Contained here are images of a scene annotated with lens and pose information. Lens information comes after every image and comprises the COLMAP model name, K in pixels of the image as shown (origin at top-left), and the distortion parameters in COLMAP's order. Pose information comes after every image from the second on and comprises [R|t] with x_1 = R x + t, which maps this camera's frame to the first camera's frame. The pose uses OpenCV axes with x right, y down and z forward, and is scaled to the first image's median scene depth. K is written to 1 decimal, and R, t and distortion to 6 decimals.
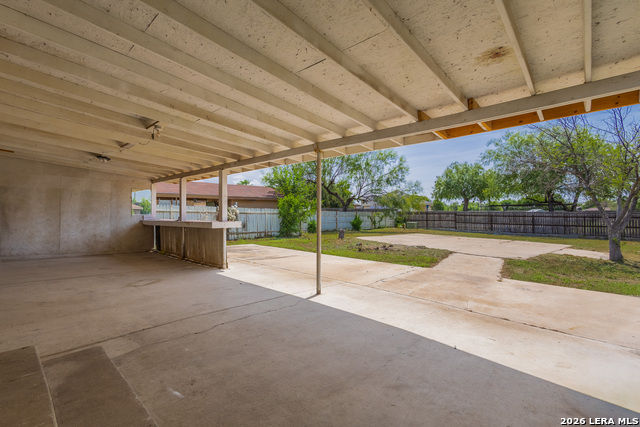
lens RADIAL K [[293.1, 0, 319.1], [0, 293.1, 214.1], [0, 0, 1]] dist [0.001804, -0.000046]
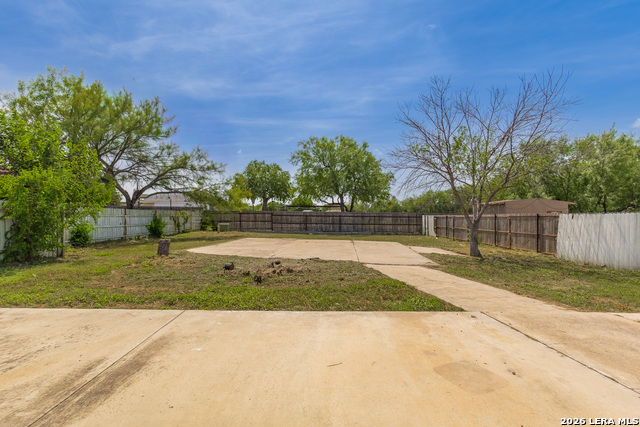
lens RADIAL K [[293.1, 0, 318.0], [0, 293.1, 211.6], [0, 0, 1]] dist [0.001804, -0.000046]
pose [[0.729523, 0.008988, 0.683897, -0.061821], [-0.001491, 0.999932, -0.011551, 0.003401], [-0.683955, 0.007407, 0.729487, 0.241579]]
